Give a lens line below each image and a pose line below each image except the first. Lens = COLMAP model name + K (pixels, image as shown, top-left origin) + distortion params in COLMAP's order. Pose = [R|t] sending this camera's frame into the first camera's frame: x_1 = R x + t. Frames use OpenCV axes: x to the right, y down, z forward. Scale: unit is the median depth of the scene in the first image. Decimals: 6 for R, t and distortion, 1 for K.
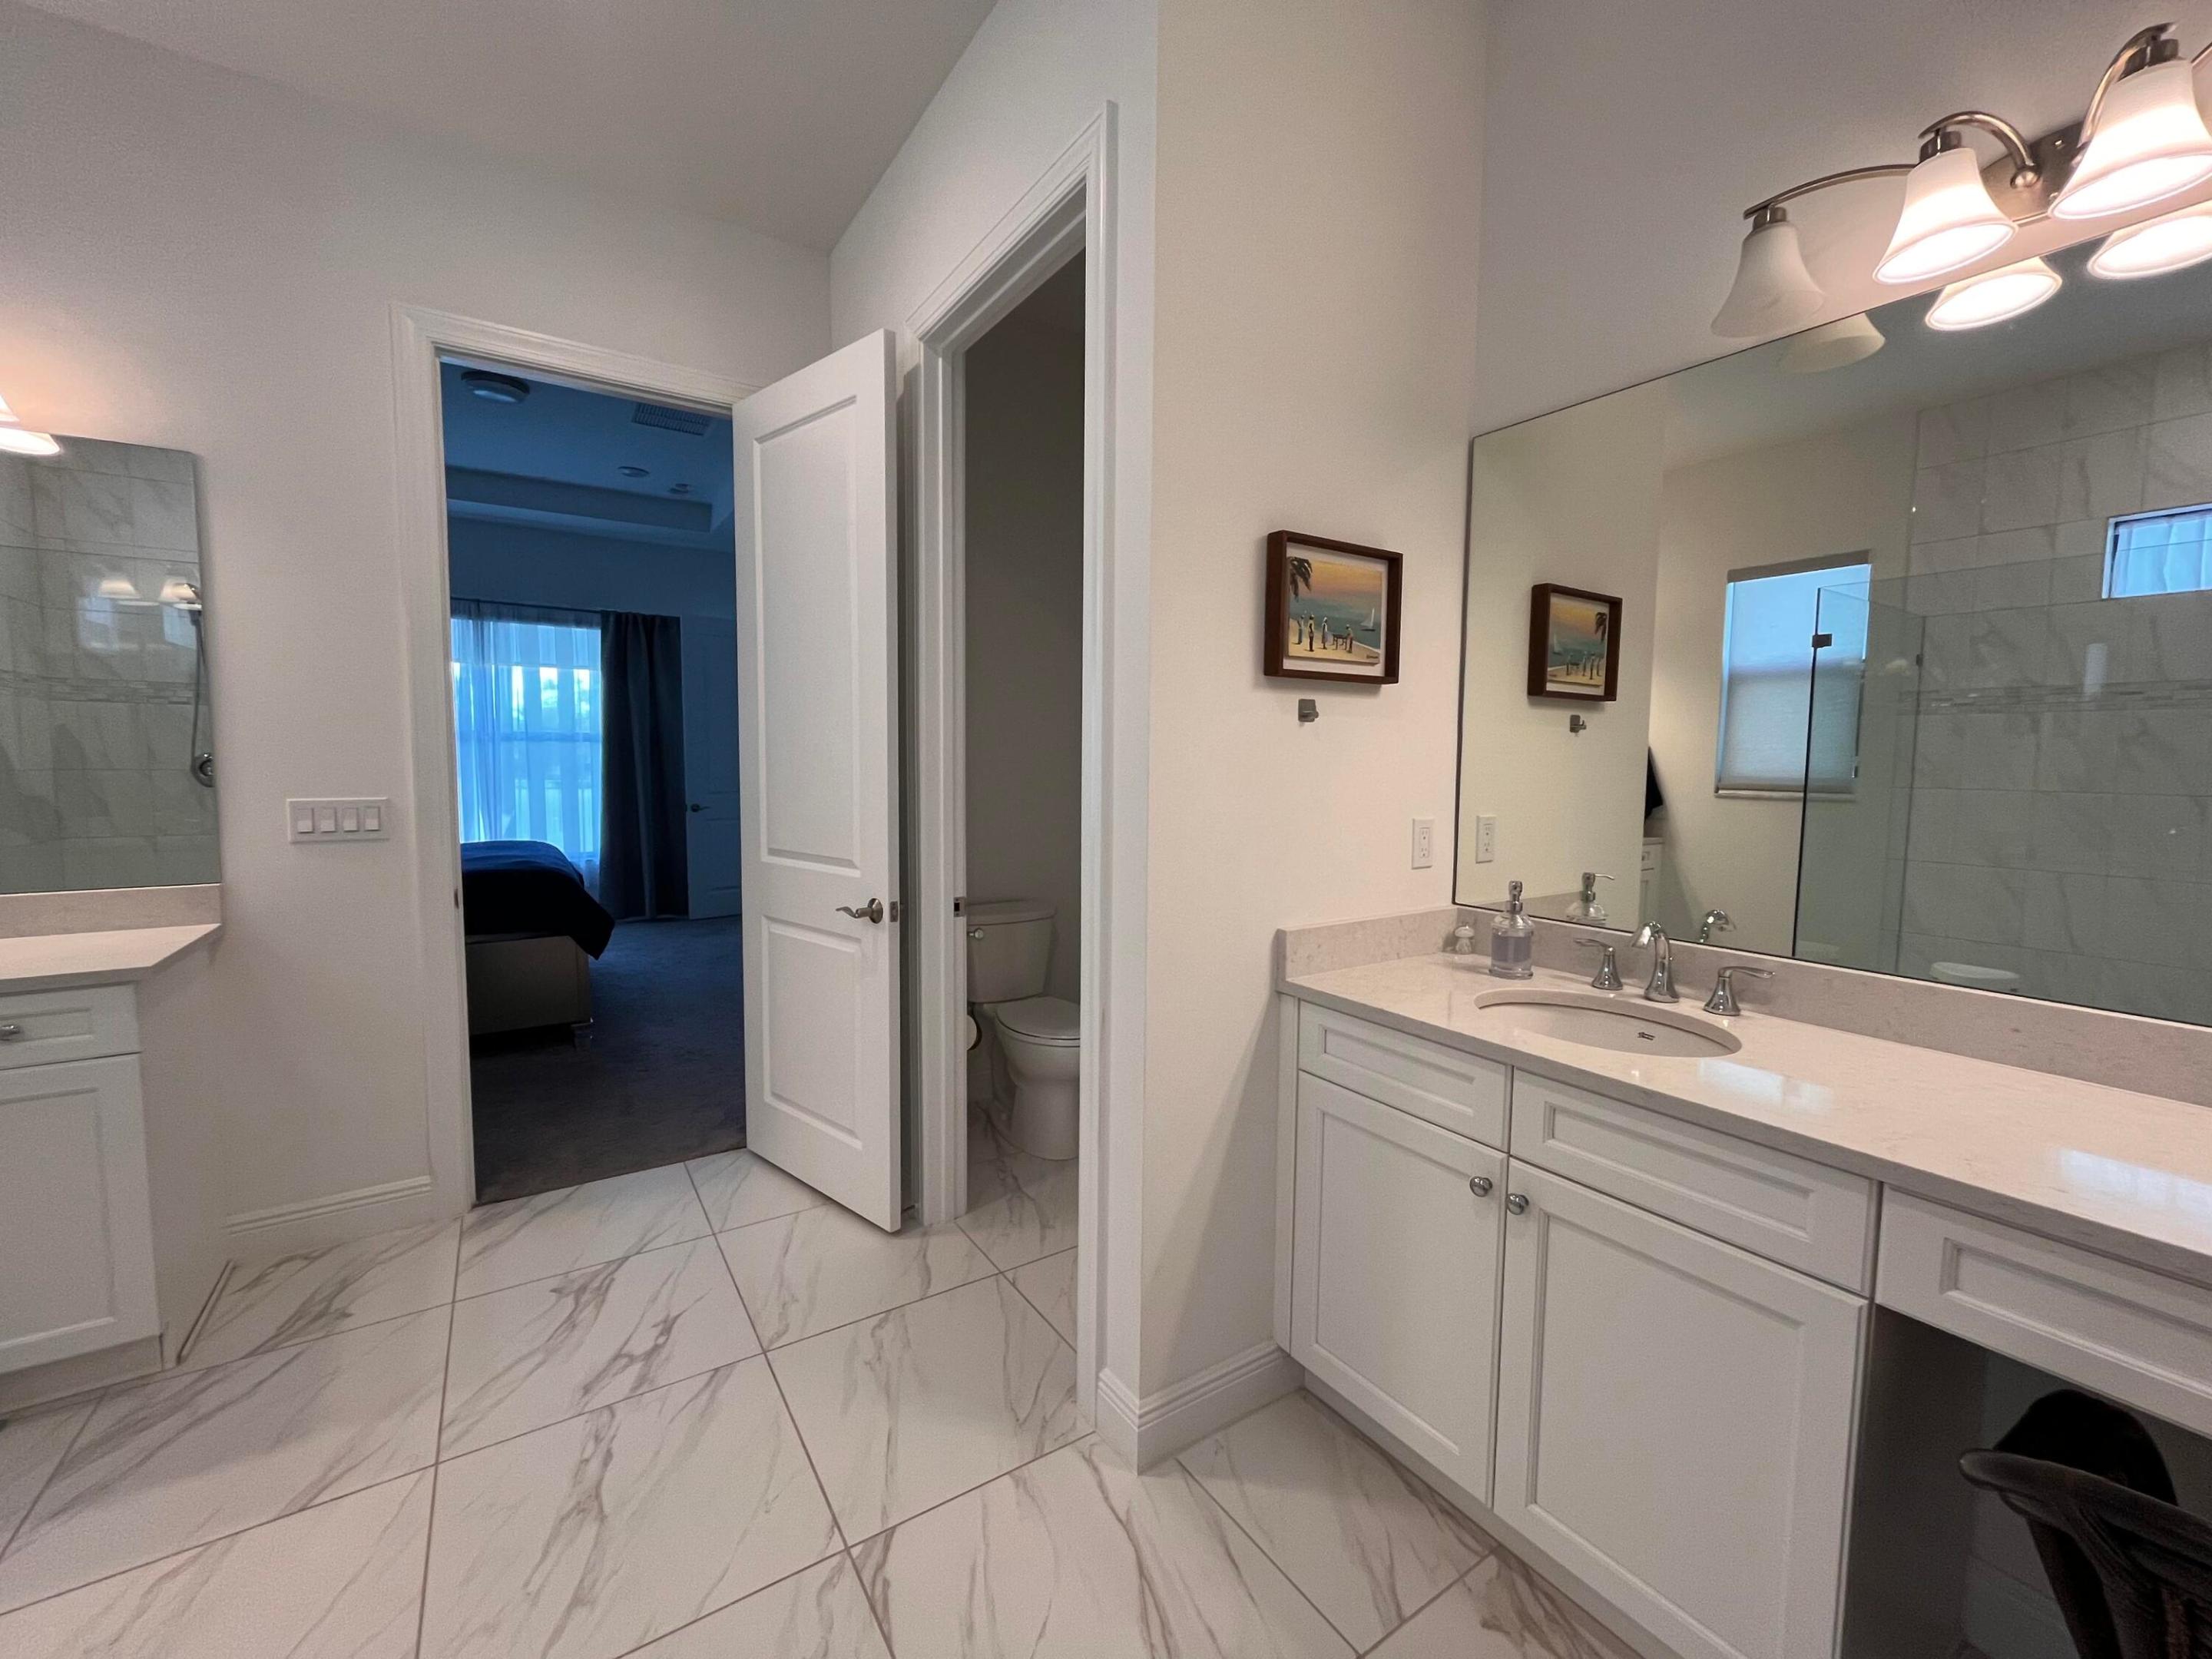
lens RADIAL K [[890.6, 0, 1109.2], [0, 890.6, 830.7], [0, 0, 1]] dist [-0.001102, -0.000268]
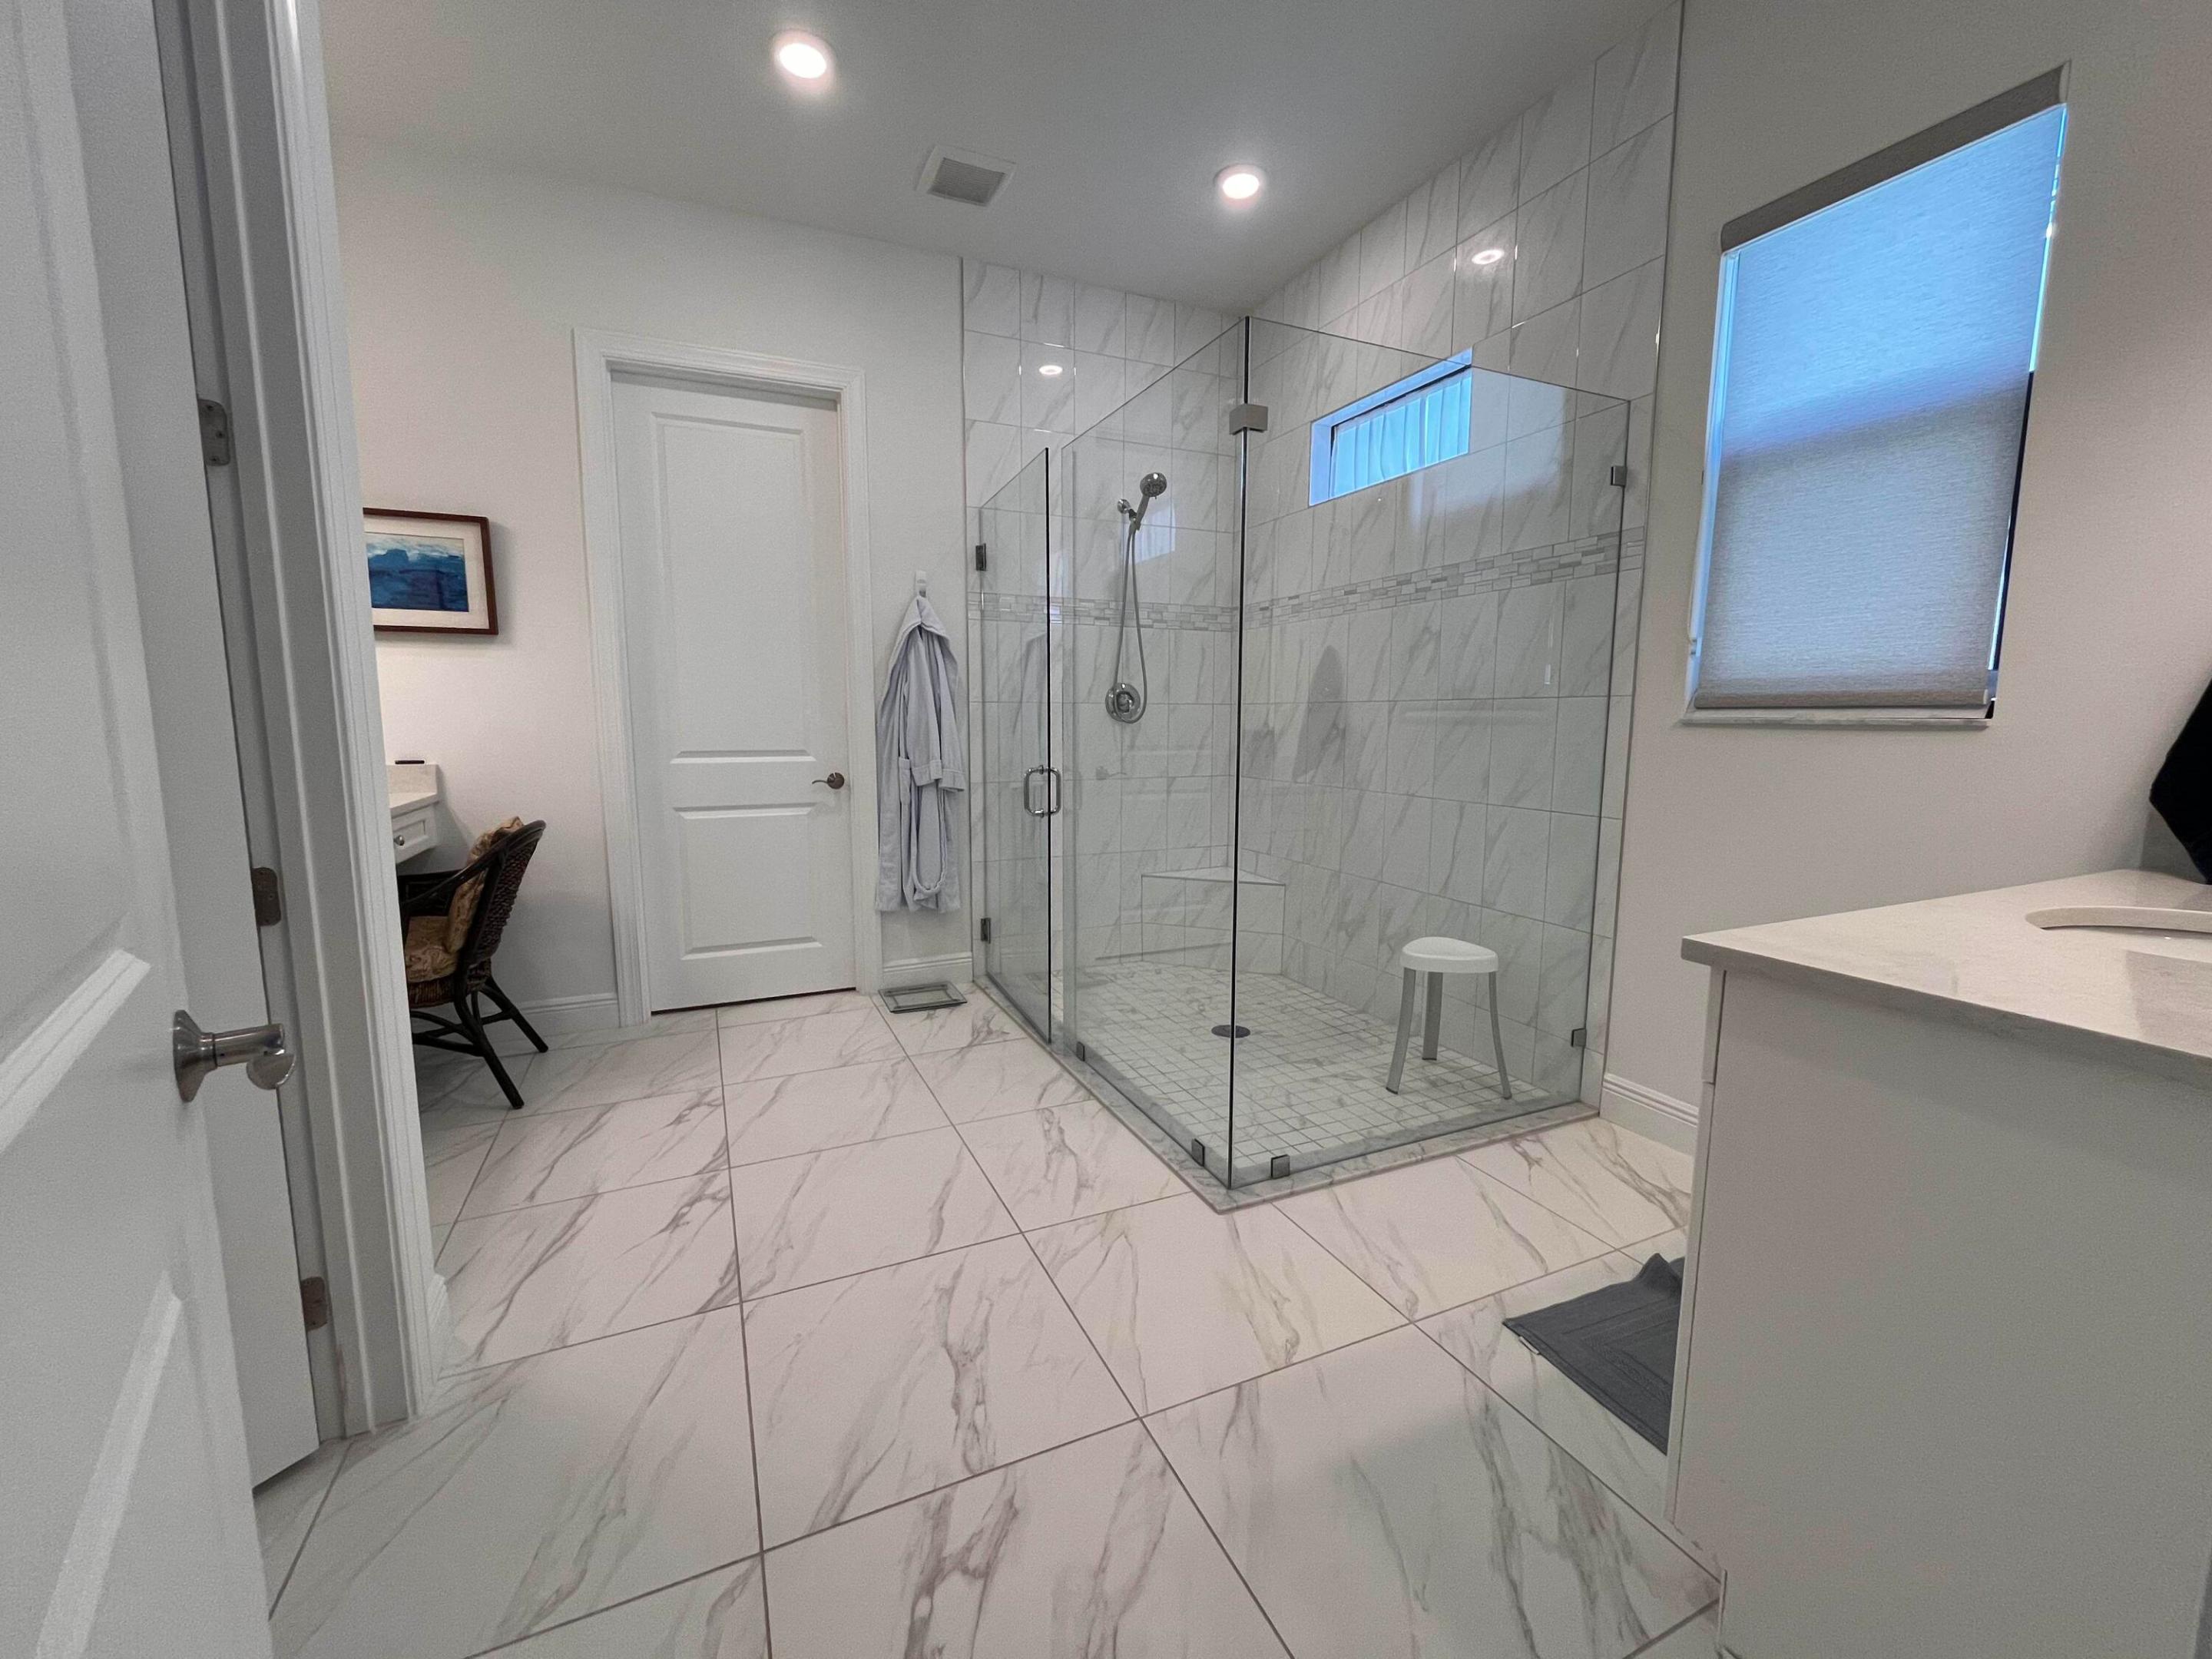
lens RADIAL K [[890.6, 0, 1104.4], [0, 890.6, 823.5], [0, 0, 1]] dist [-0.001102, -0.000268]
pose [[-0.987127, -0.032422, 0.156617, -0.453541], [-0.000097, 0.979359, 0.202127, -0.026622], [-0.159938, 0.199510, -0.966755, 0.940815]]
